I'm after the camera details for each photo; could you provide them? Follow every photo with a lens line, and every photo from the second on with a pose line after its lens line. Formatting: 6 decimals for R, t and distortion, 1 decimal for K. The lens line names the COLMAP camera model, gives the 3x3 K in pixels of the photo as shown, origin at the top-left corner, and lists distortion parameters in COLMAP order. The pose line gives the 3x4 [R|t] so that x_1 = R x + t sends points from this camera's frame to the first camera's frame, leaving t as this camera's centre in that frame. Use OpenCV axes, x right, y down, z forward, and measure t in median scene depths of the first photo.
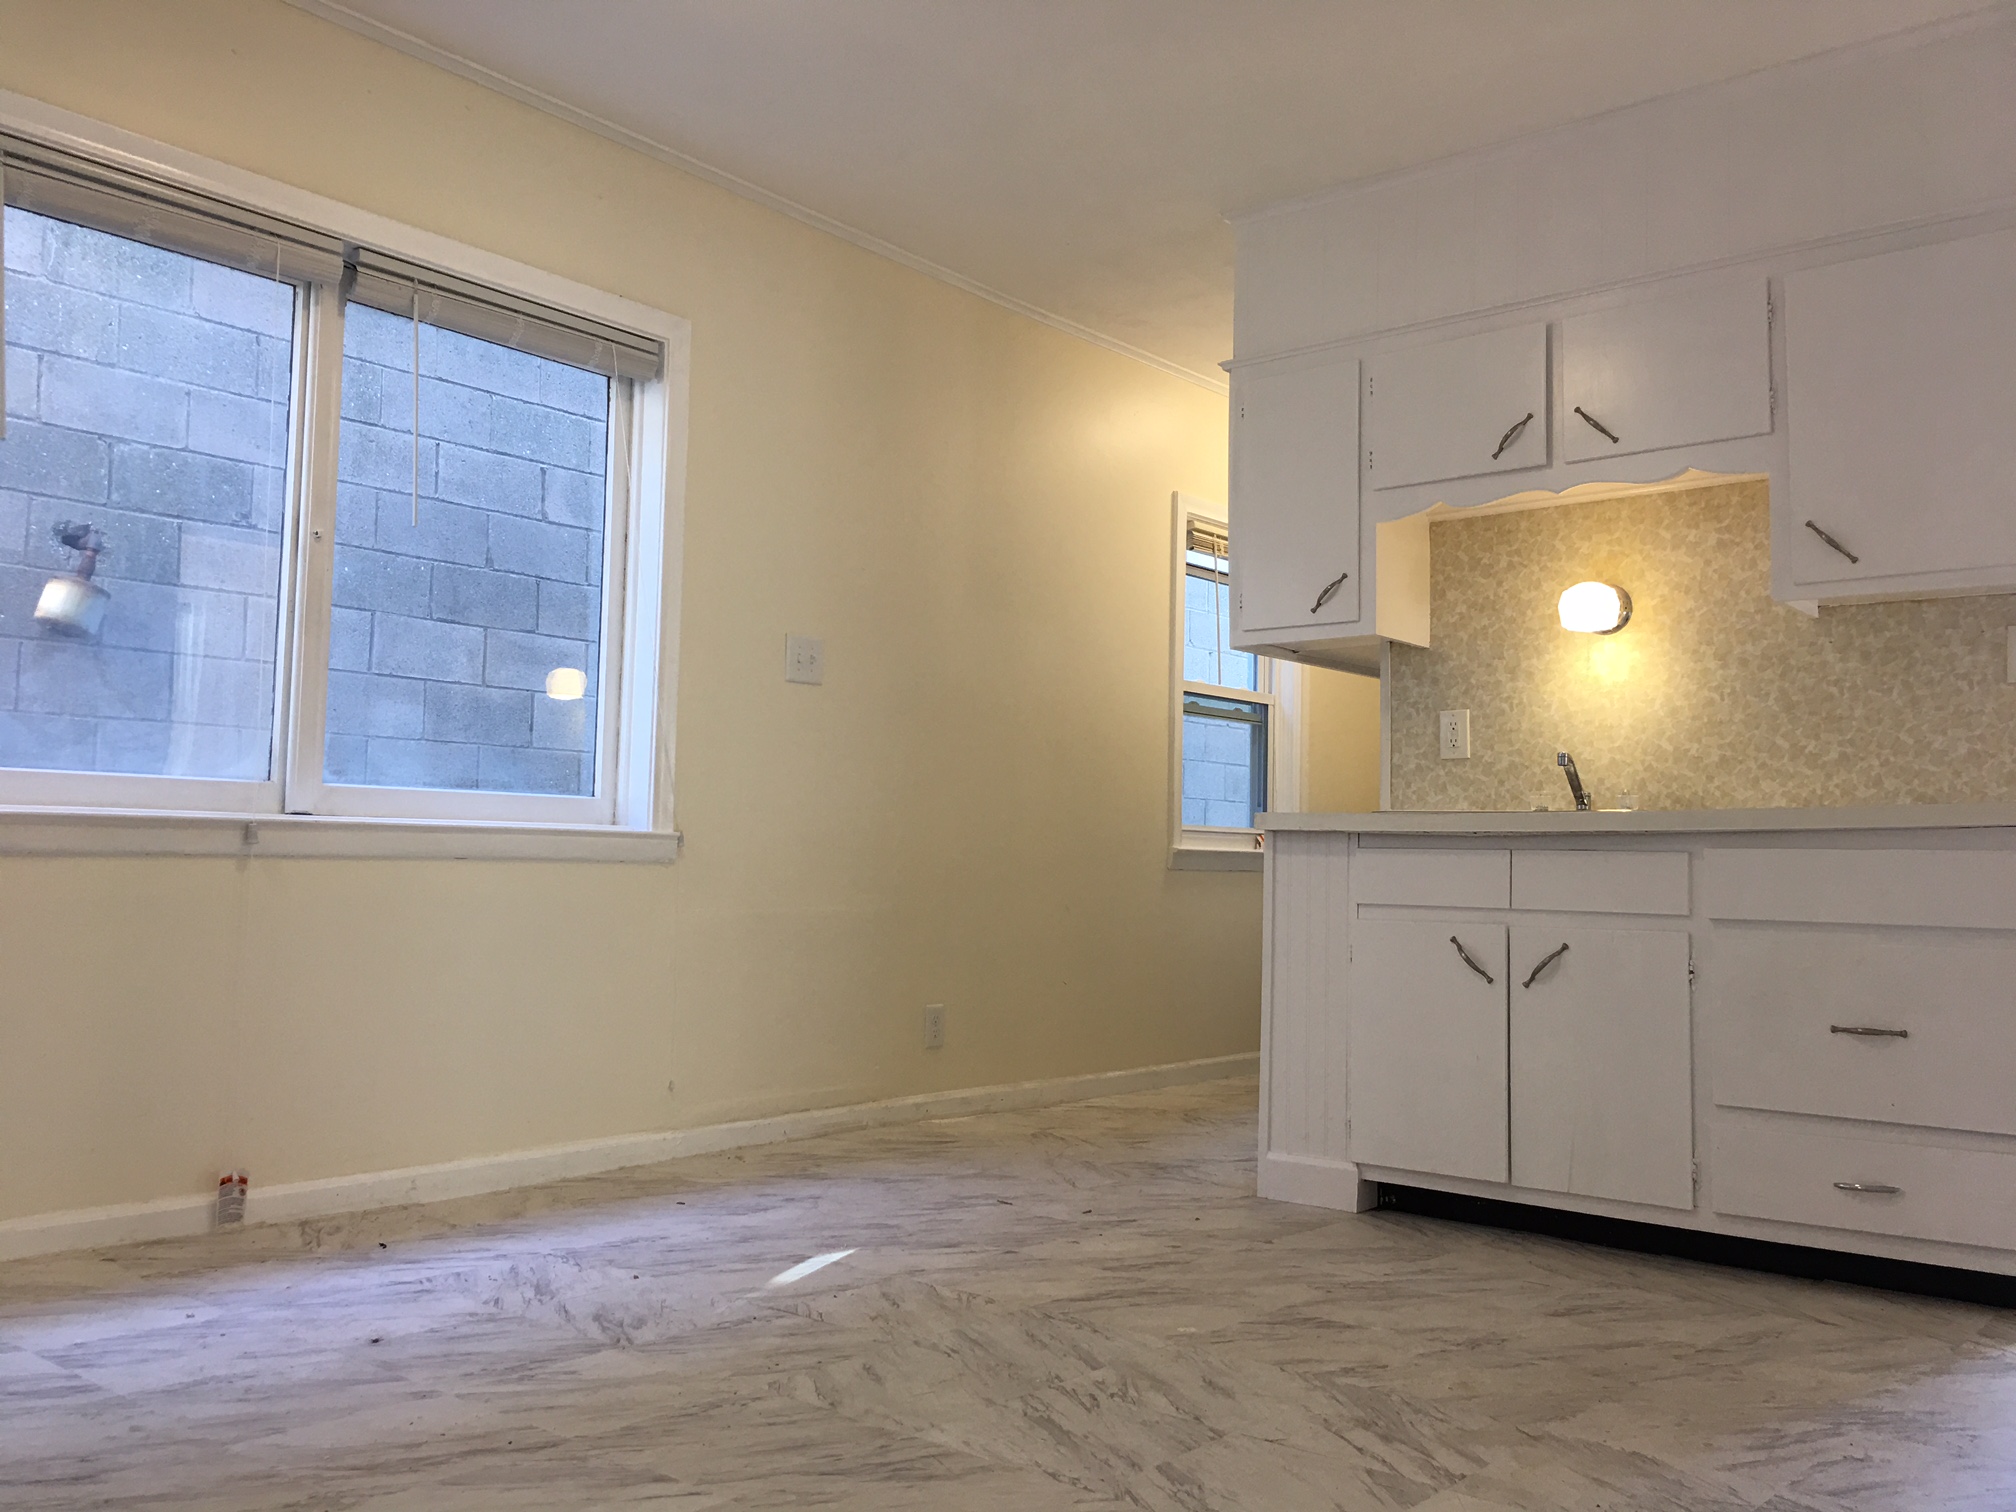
lens RADIAL K [[1698.1, 0, 1012.1], [0, 1698.1, 737.3], [0, 0, 1]] dist [0.073740, -0.092524]
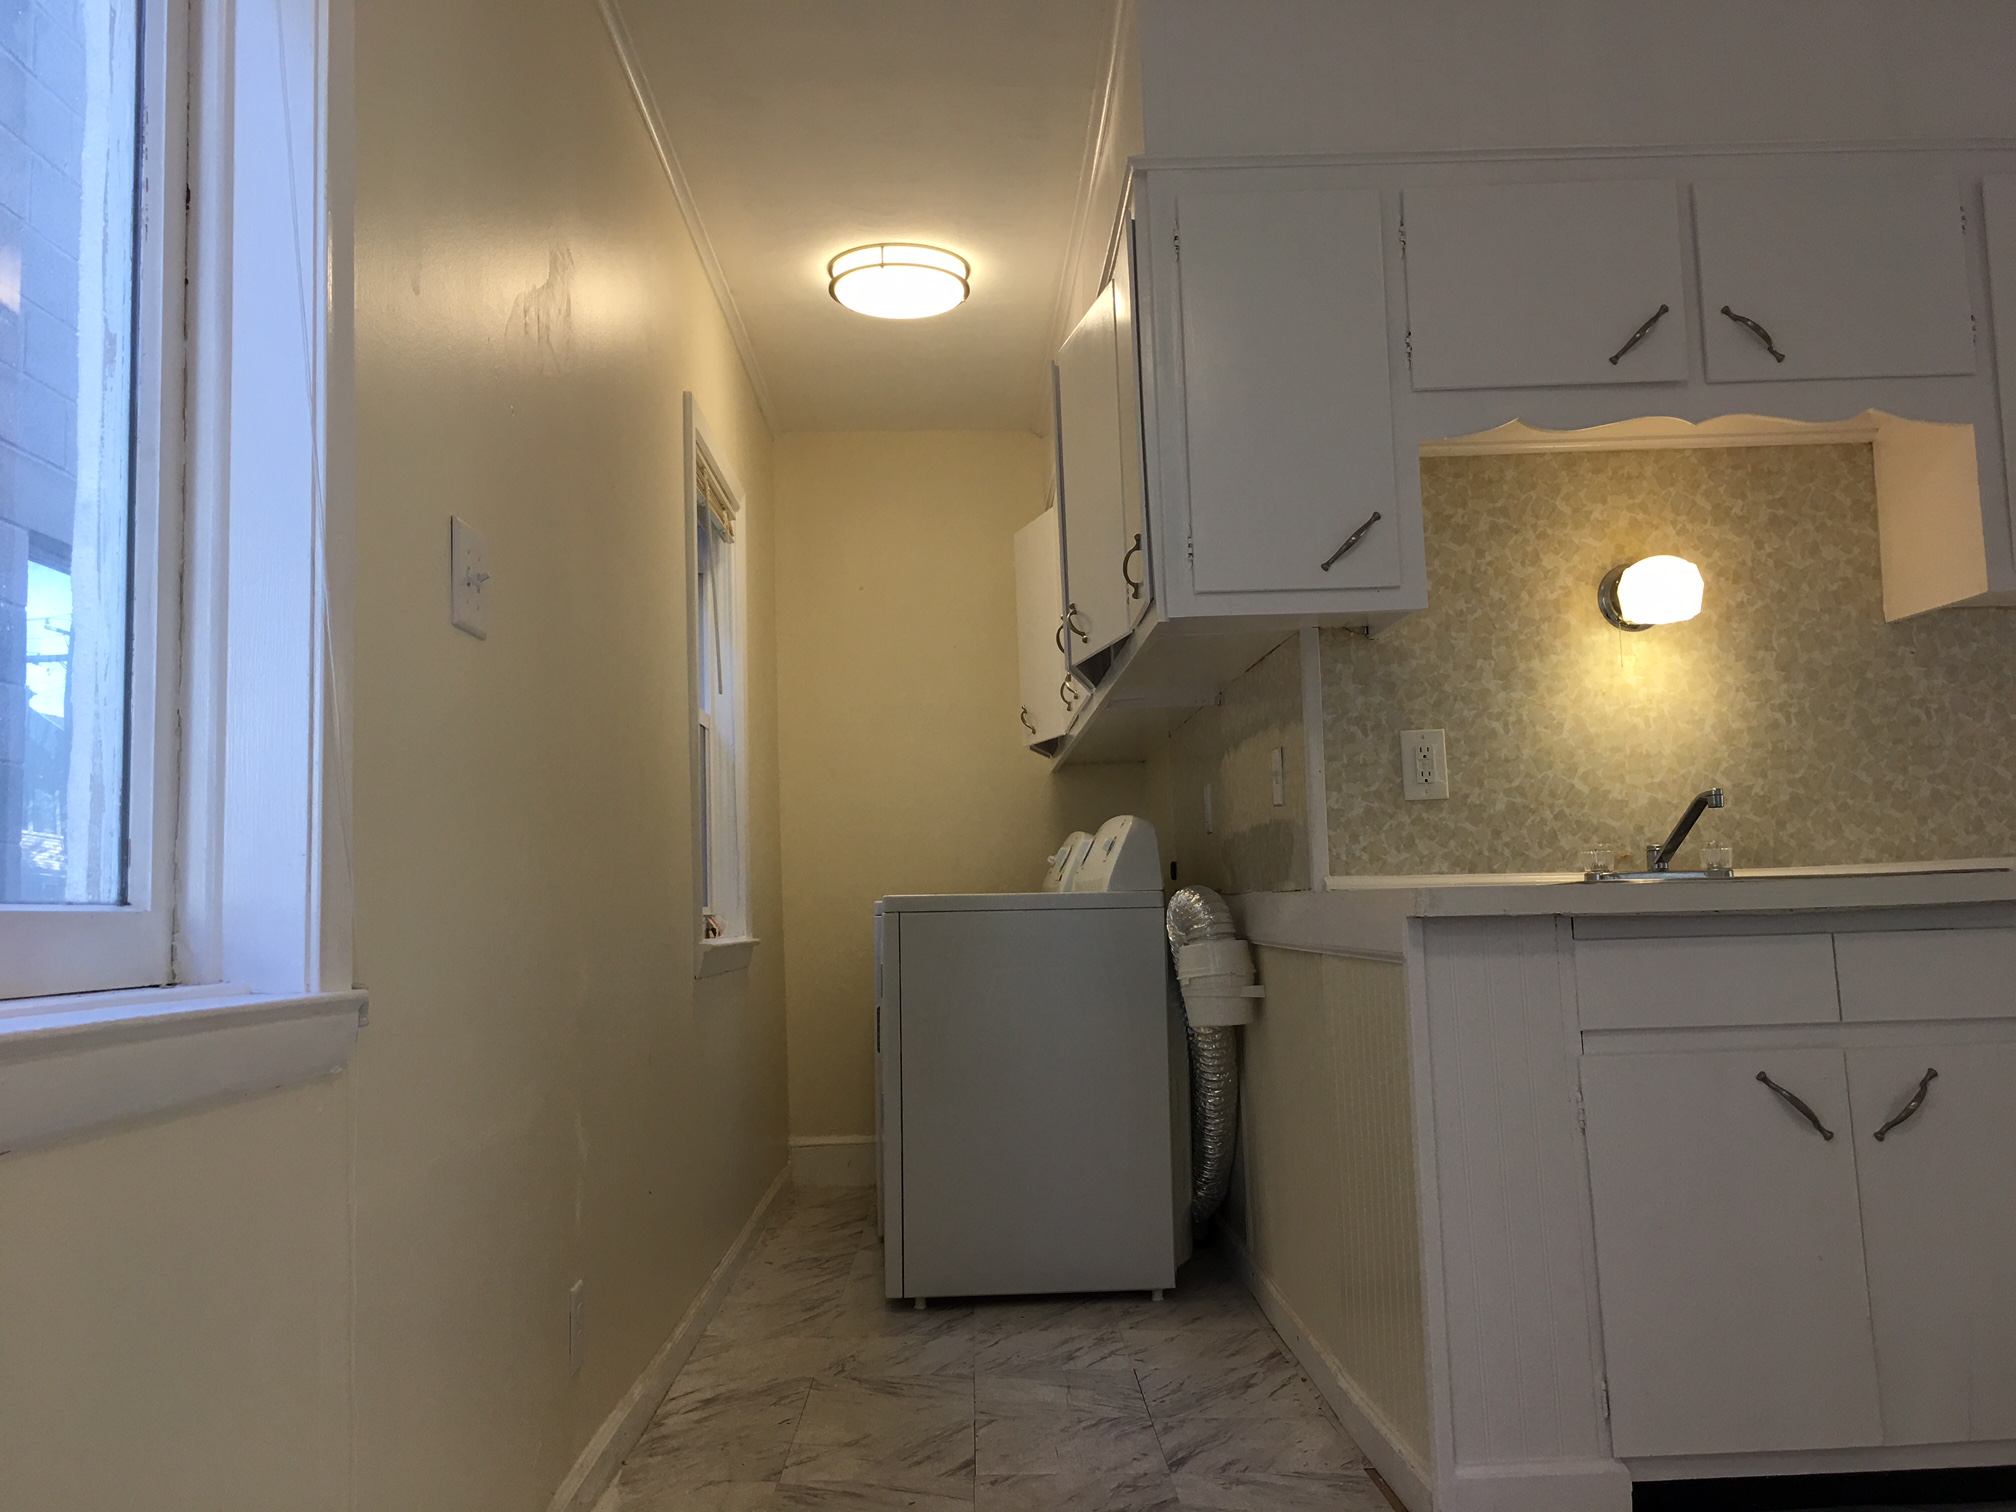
lens RADIAL K [[1698.1, 0, 1007.9], [0, 1698.1, 744.8], [0, 0, 1]] dist [0.073740, -0.092524]
pose [[0.746969, 0.023539, 0.664442, -0.349293], [-0.003218, 0.999489, -0.031790, 0.013692], [-0.664851, 0.021607, 0.746664, 0.635020]]
